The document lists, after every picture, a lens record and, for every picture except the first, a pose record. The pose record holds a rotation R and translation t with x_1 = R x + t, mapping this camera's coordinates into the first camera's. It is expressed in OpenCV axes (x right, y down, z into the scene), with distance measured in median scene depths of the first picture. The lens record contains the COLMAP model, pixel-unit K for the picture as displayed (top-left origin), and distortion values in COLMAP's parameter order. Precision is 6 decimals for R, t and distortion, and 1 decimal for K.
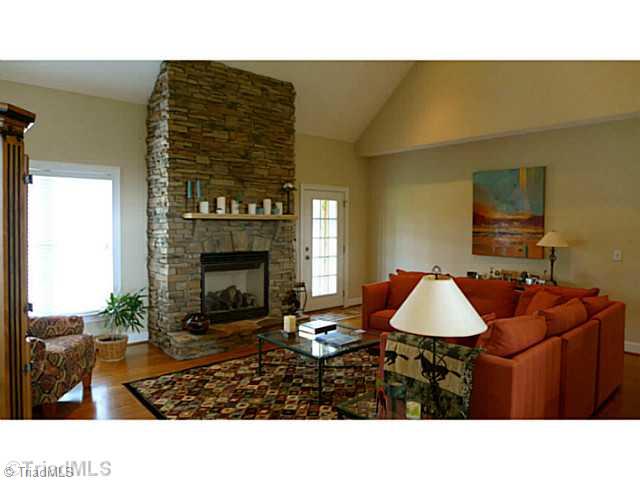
lens RADIAL K [[429.6, 0, 320.6], [0, 429.6, 240.4], [0, 0, 1]] dist [-0.002754, -0.000470]
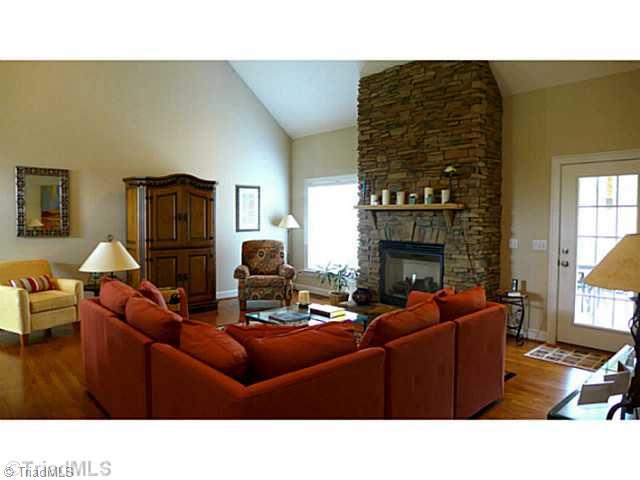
lens RADIAL K [[429.6, 0, 320.5], [0, 429.6, 237.6], [0, 0, 1]] dist [-0.002754, -0.000470]
pose [[0.040790, 0.042161, -0.998278, 0.821114], [-0.045708, 0.998142, 0.040288, -0.014595], [0.998122, 0.043986, 0.042642, 0.747561]]
